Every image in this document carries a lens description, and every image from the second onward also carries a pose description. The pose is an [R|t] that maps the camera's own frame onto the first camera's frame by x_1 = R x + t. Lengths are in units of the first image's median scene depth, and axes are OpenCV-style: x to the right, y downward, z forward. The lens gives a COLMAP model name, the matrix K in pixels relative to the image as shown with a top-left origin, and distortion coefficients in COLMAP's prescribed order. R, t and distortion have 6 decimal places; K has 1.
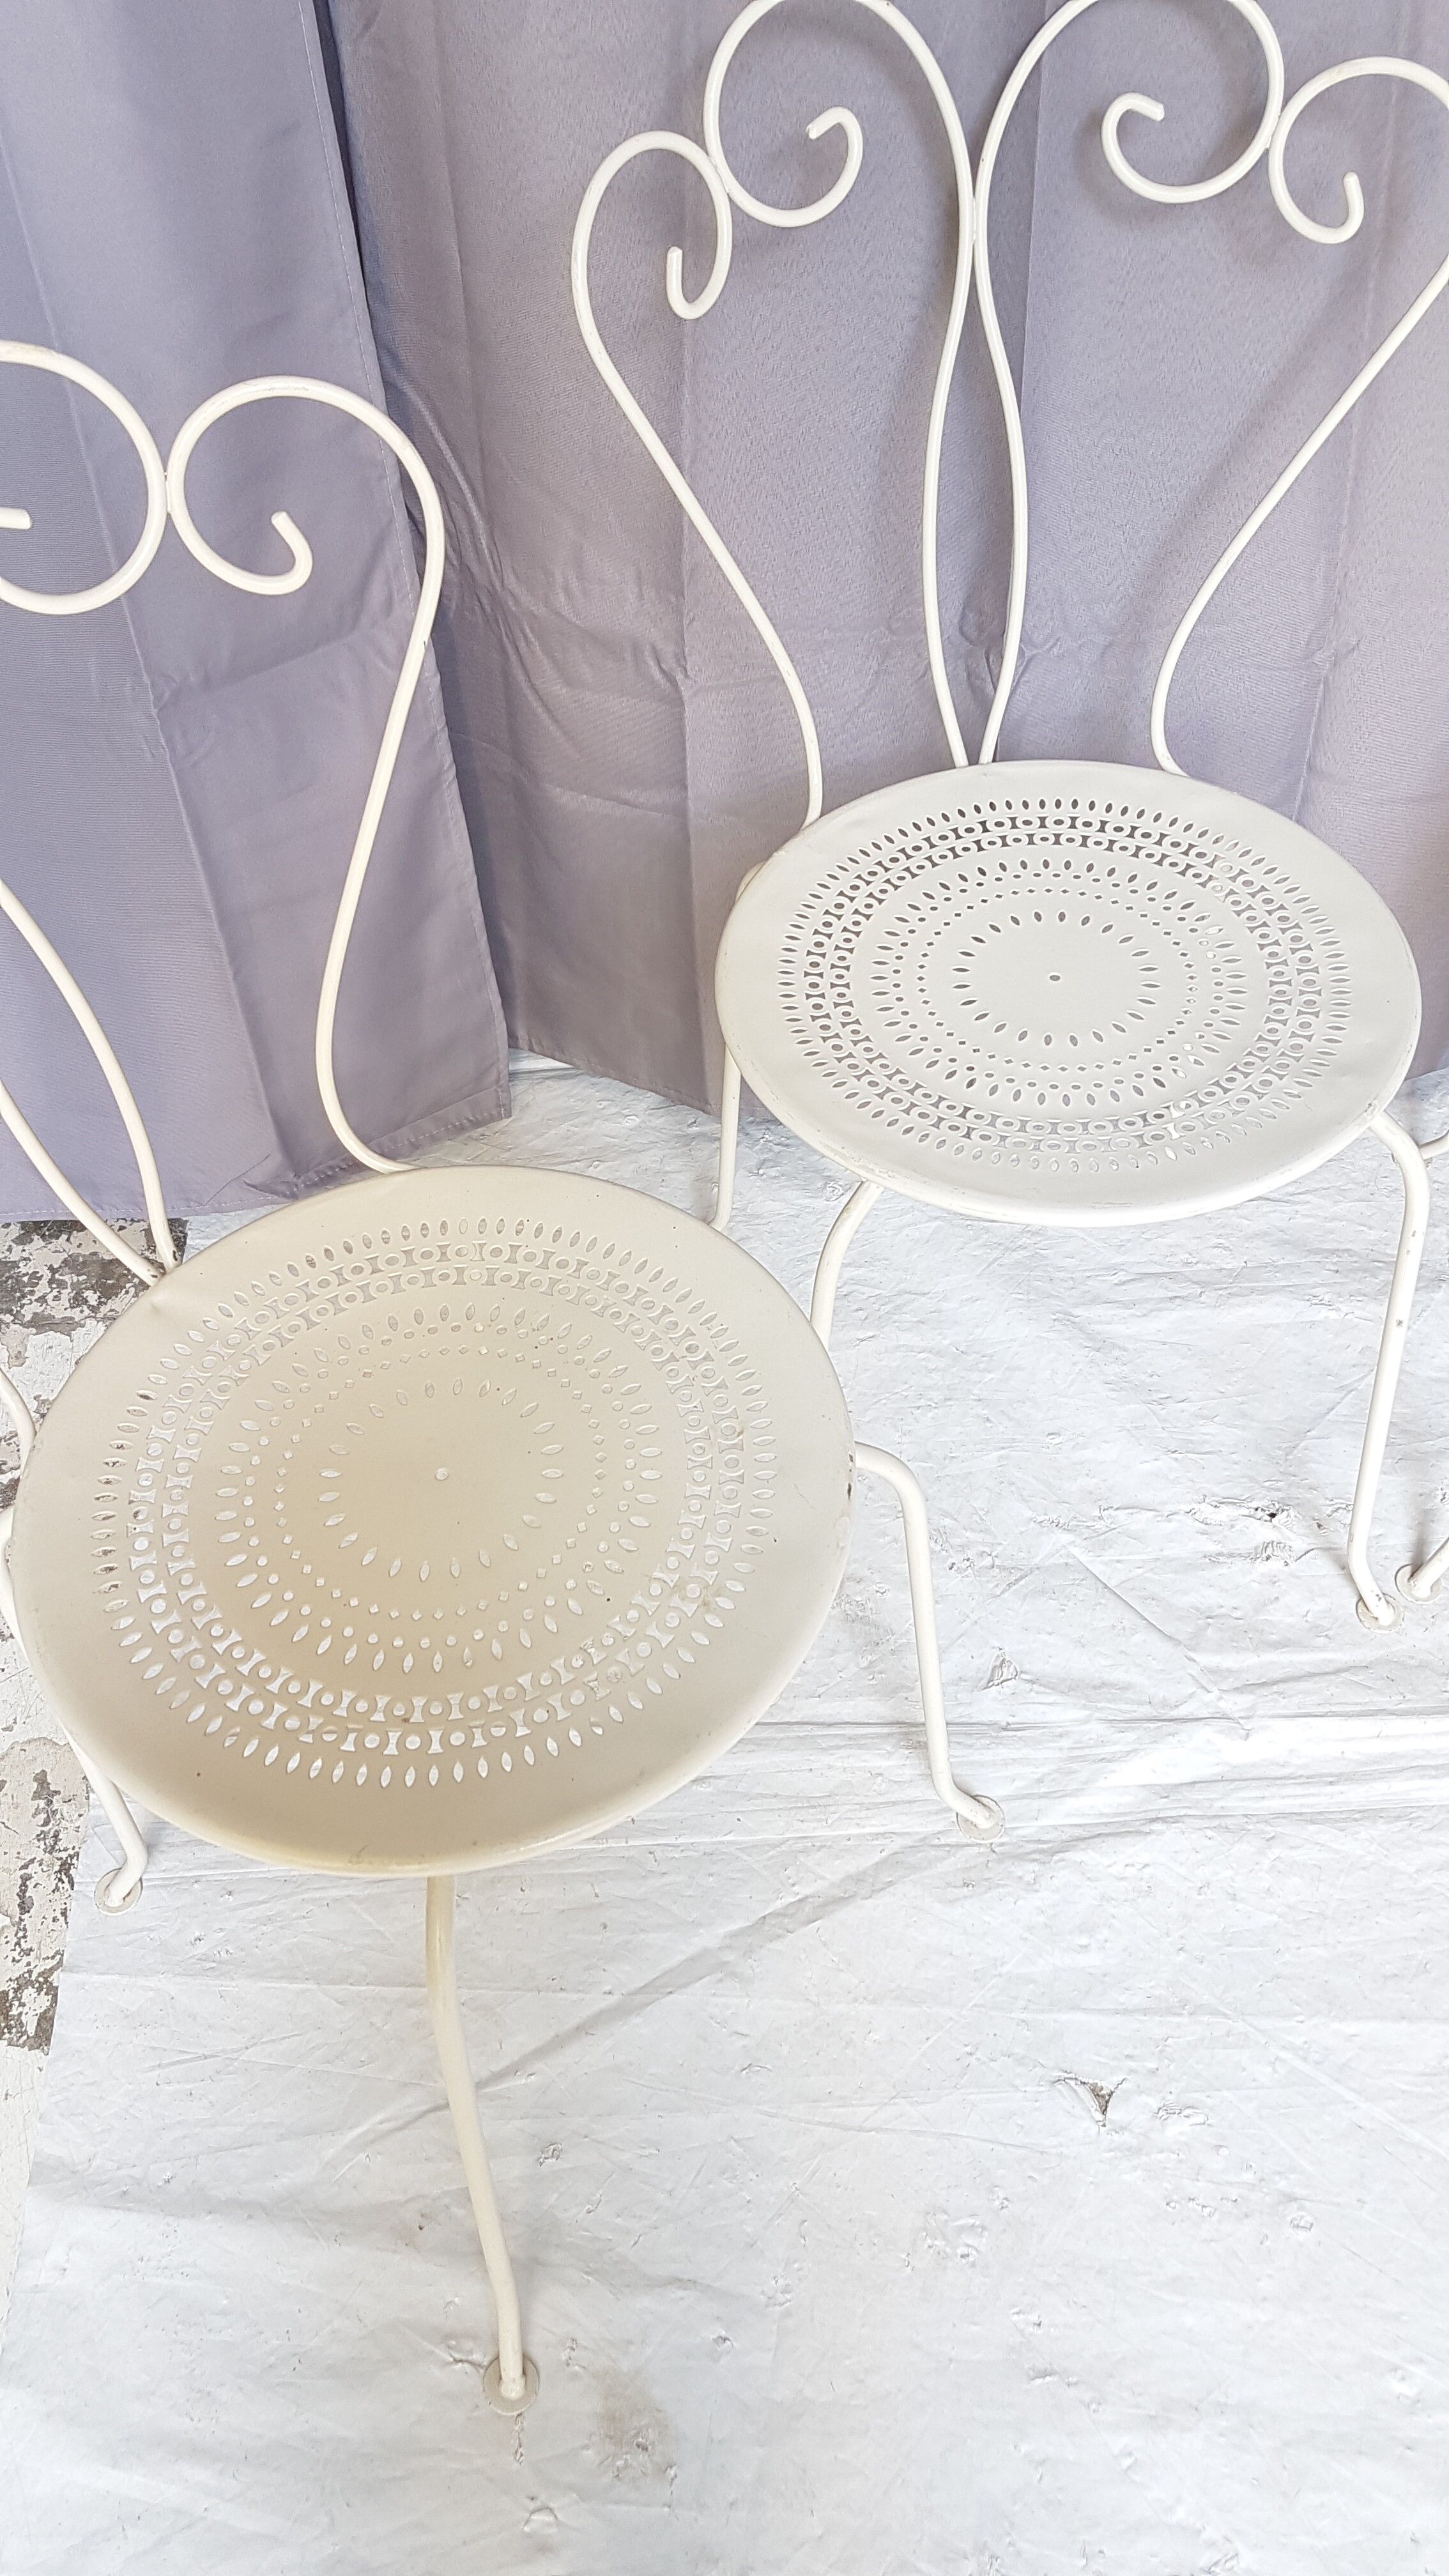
lens RADIAL K [[1954.3, 0, 677.4], [0, 1954.3, 1297.2], [0, 0, 1]] dist [0.179476, -0.367029]
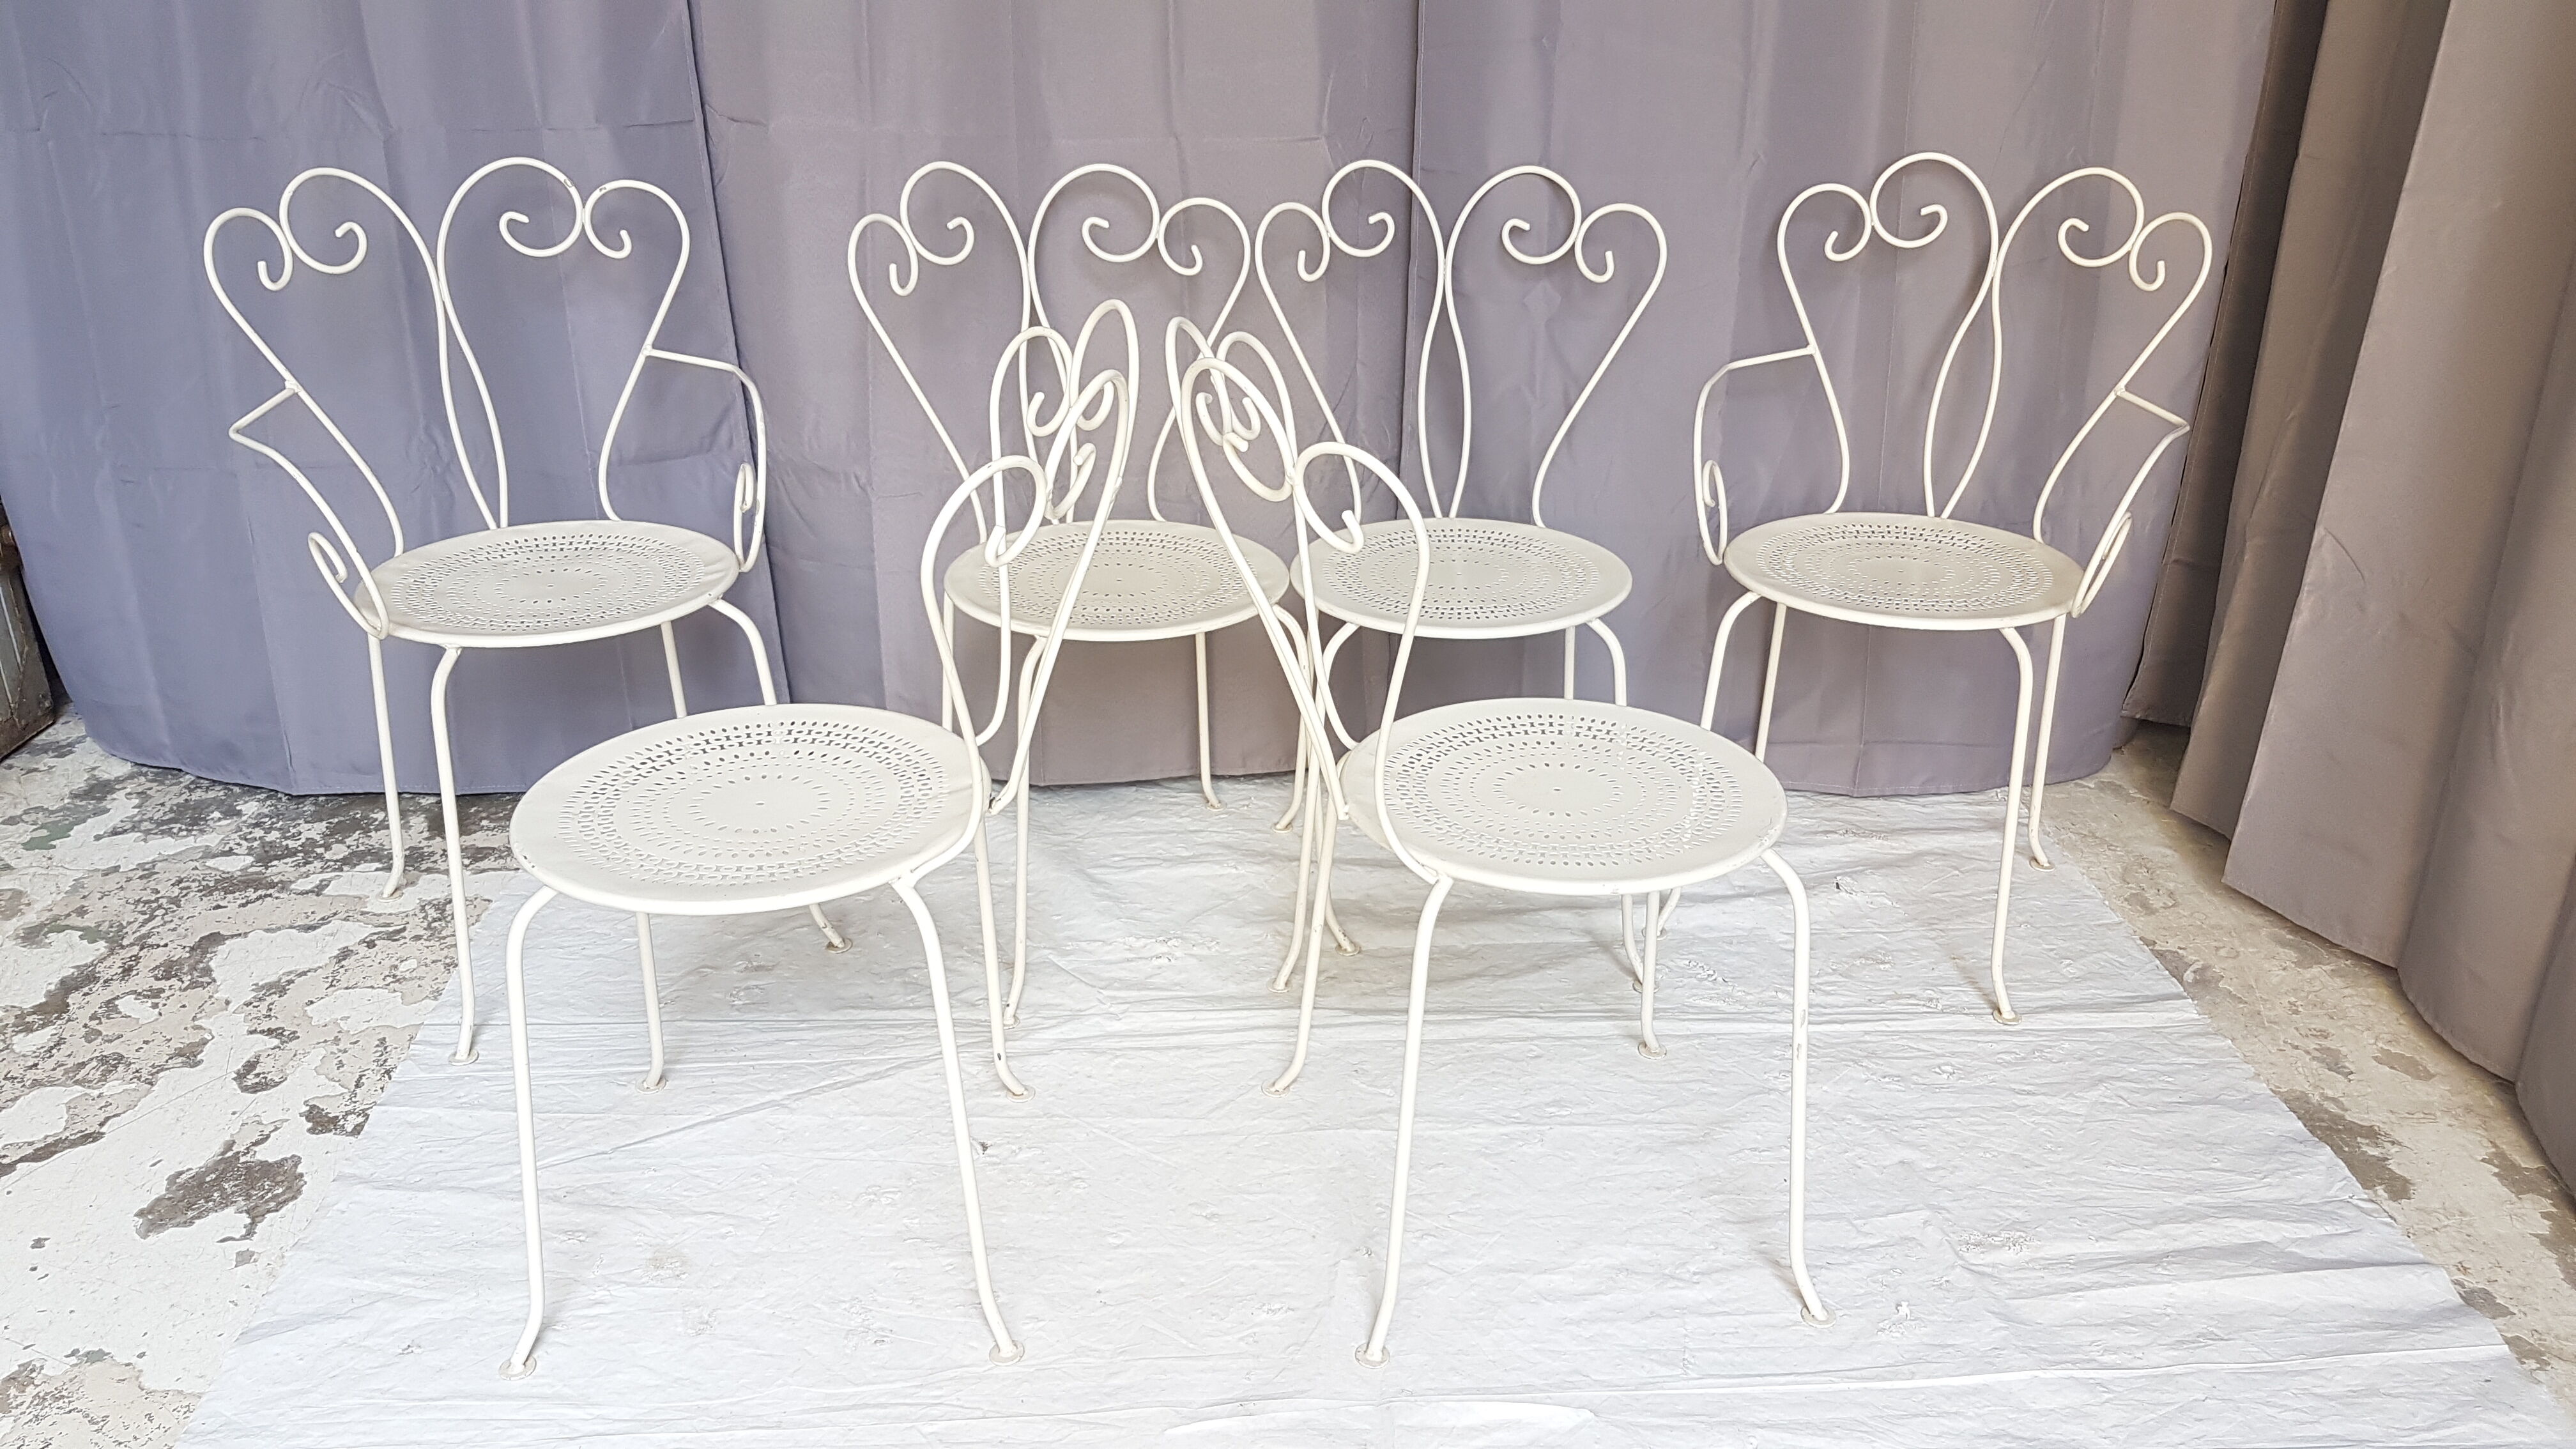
lens RADIAL K [[1968.1, 0, 1293.3], [0, 1968.1, 717.8], [0, 0, 1]] dist [0.218021, -0.499401]
pose [[0.996711, 0.053546, 0.060825, 0.315017], [-0.020965, 0.895422, -0.444724, 0.741164], [-0.078277, 0.441987, 0.893600, -0.657544]]
